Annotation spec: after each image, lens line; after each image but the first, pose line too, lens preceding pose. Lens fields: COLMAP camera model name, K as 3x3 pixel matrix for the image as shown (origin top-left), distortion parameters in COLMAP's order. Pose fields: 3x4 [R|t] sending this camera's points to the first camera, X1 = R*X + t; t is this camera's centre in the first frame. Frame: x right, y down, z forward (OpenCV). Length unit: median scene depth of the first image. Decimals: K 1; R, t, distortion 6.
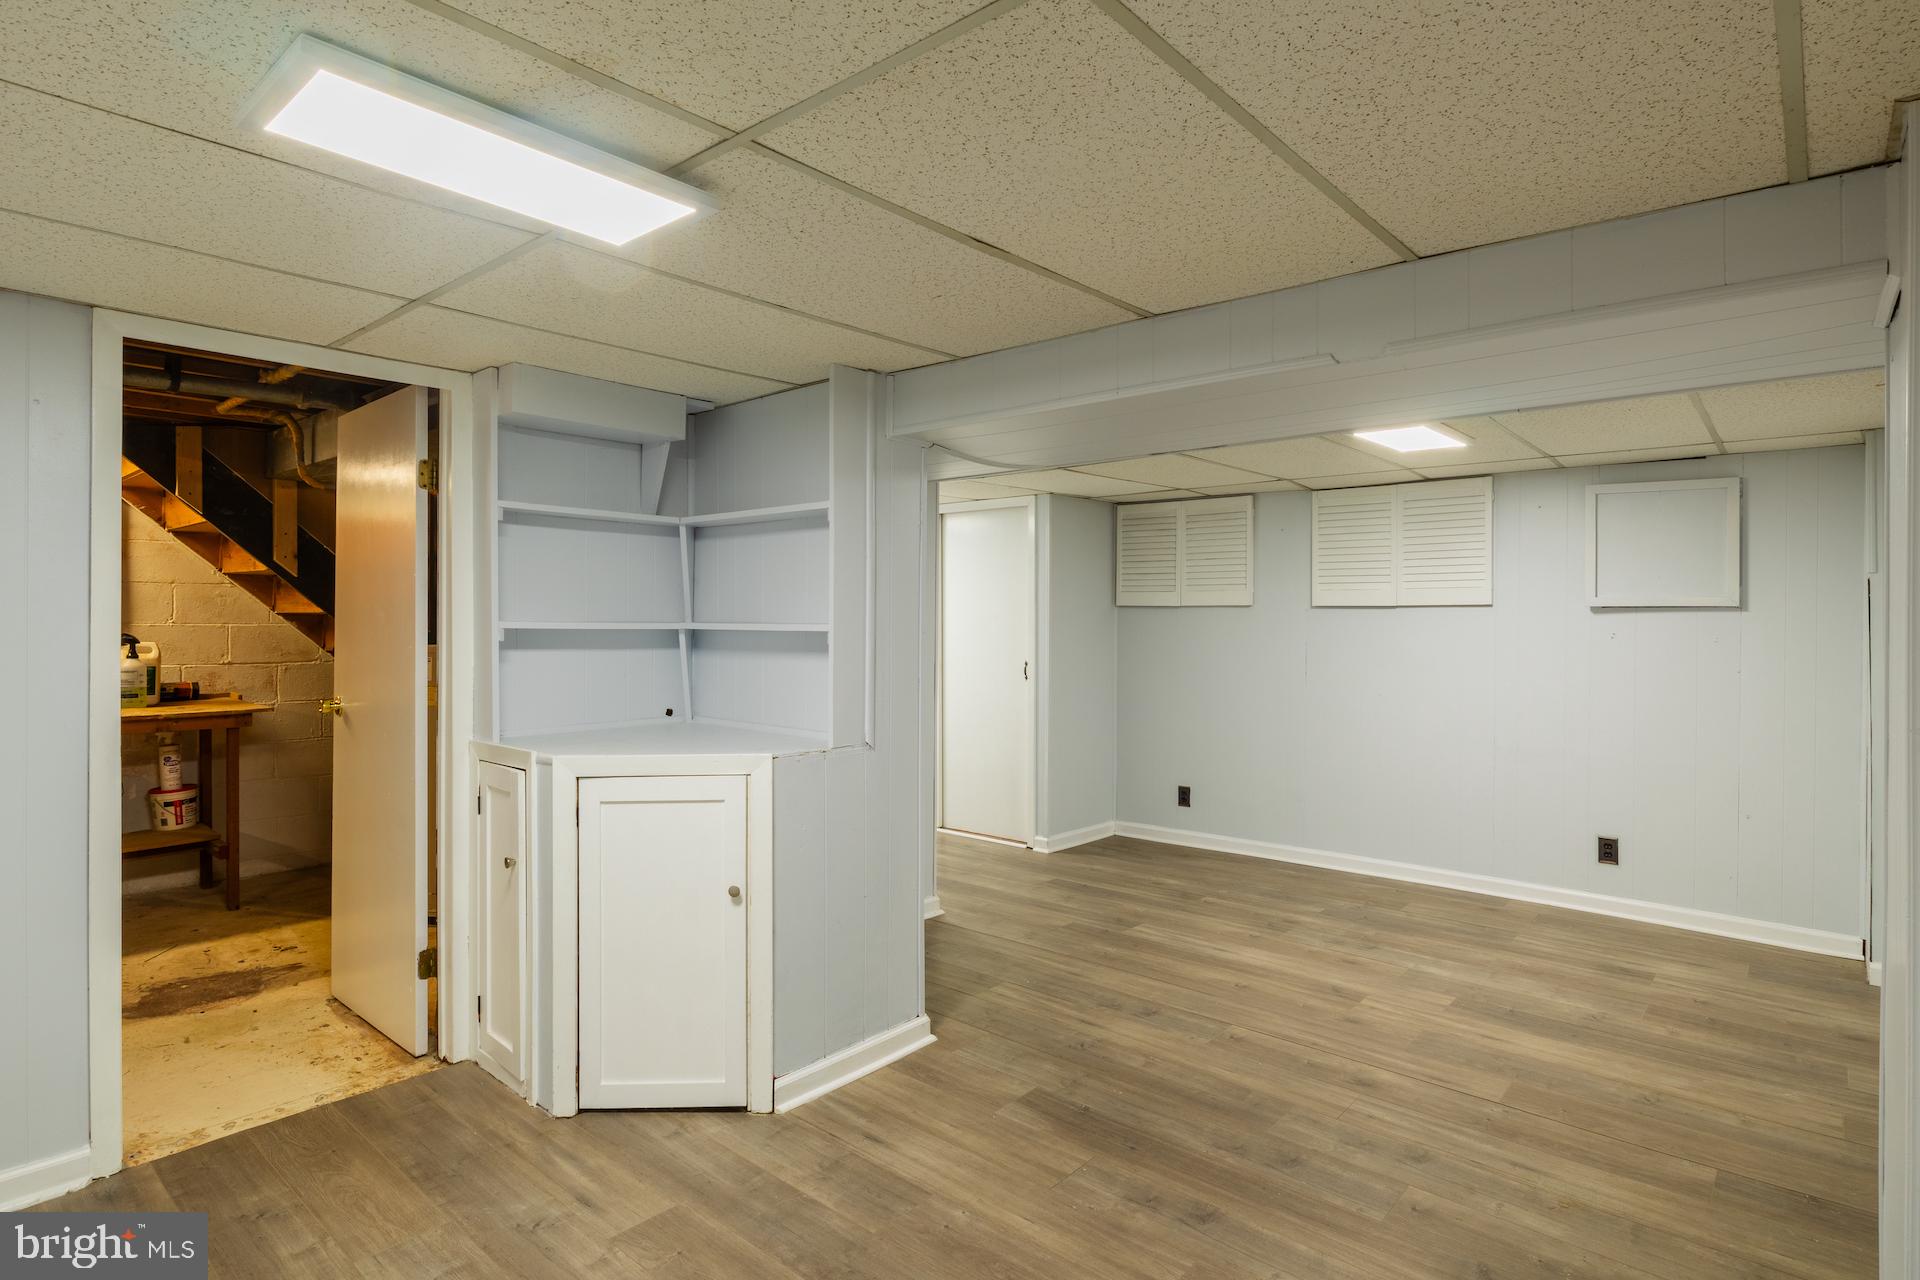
lens RADIAL K [[983.2, 0, 962.7], [0, 983.2, 629.9], [0, 0, 1]] dist [0.000922, -0.000615]
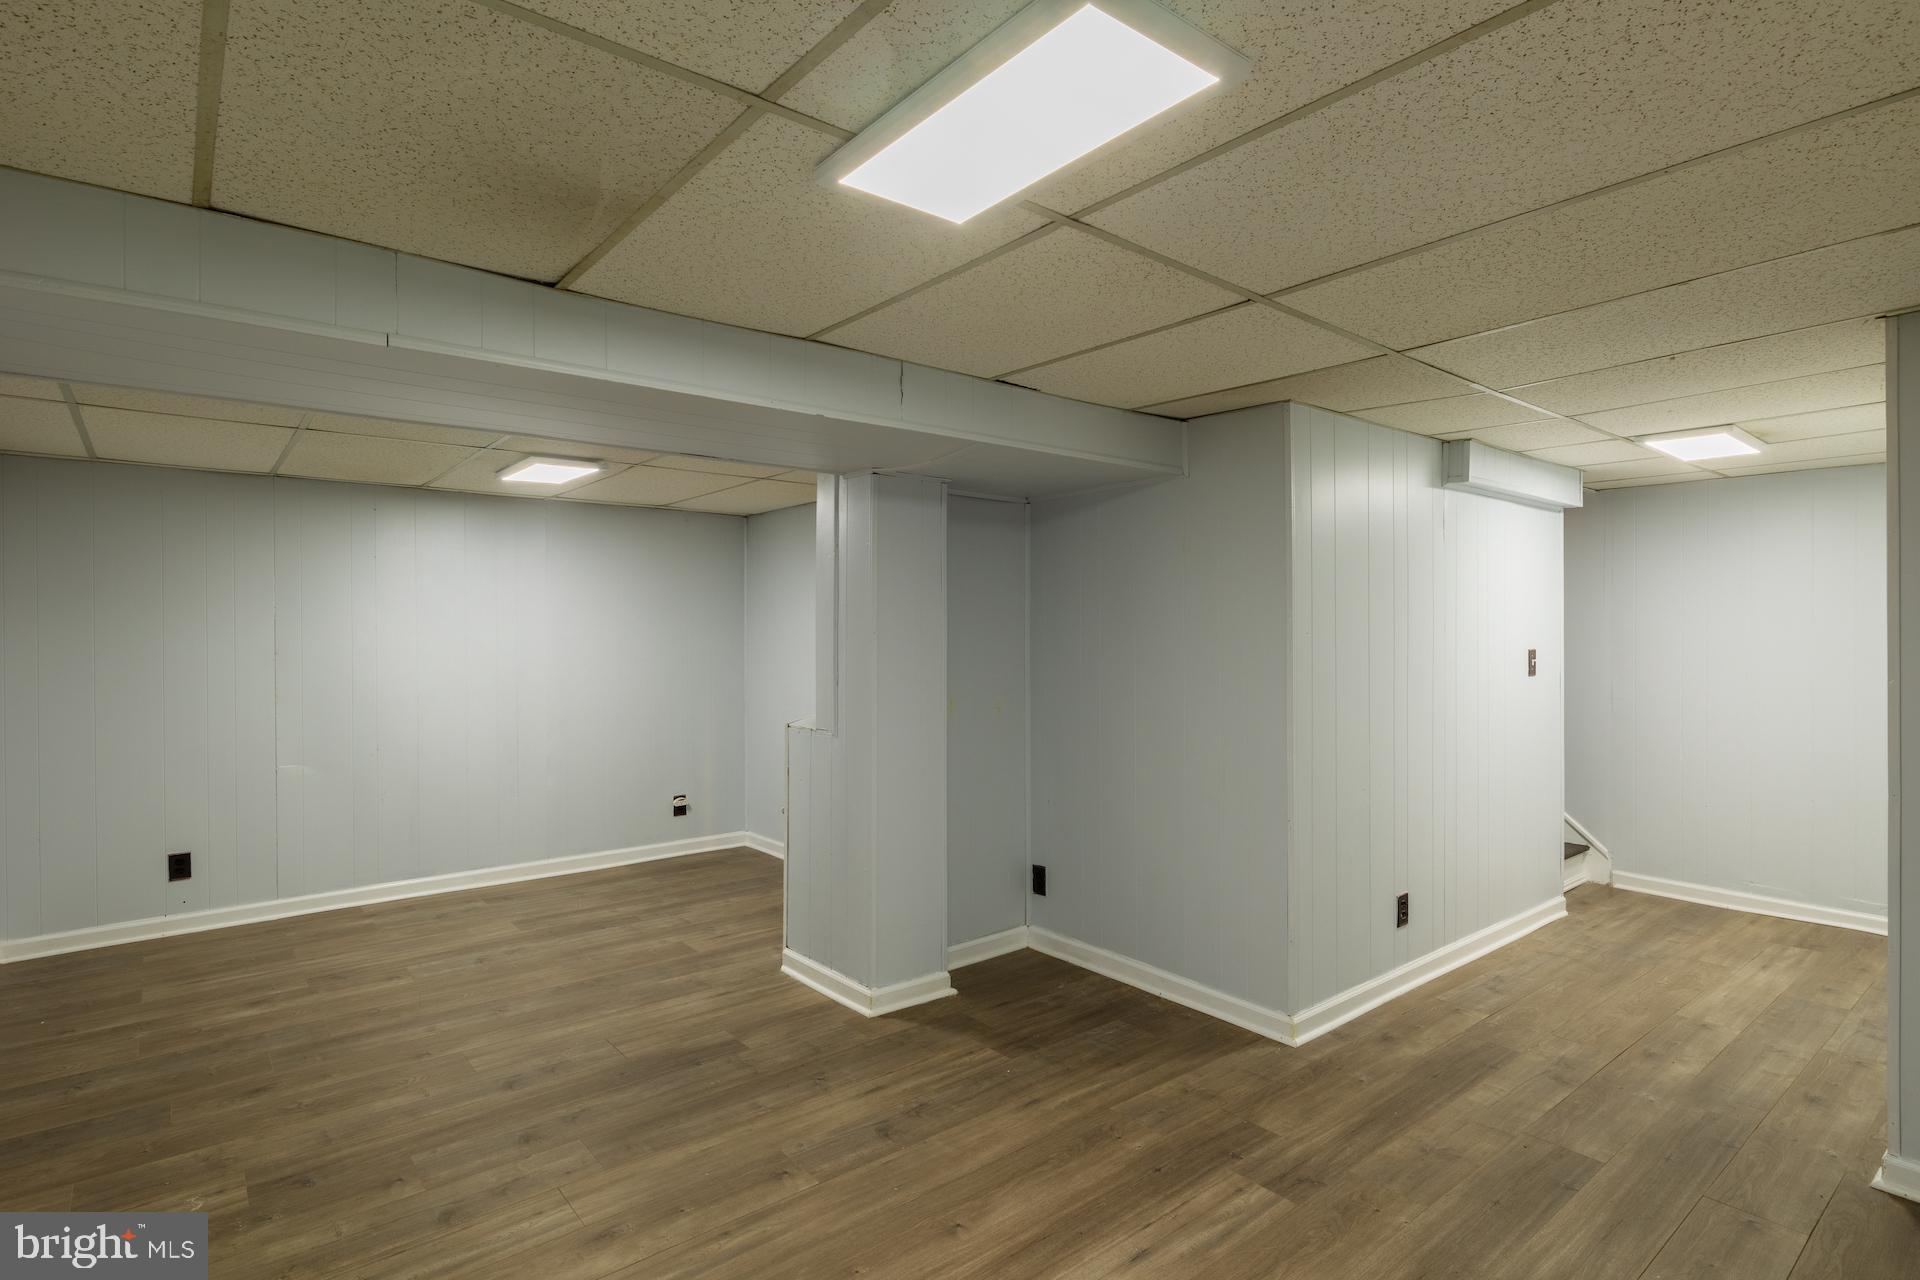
lens RADIAL K [[983.2, 0, 962.7], [0, 983.2, 637.5], [0, 0, 1]] dist [0.000922, -0.000615]
pose [[-0.167395, 0.002009, -0.985888, 1.111774], [-0.006245, 0.999976, 0.003098, 0.001385], [0.985870, 0.006676, -0.167379, 1.408062]]
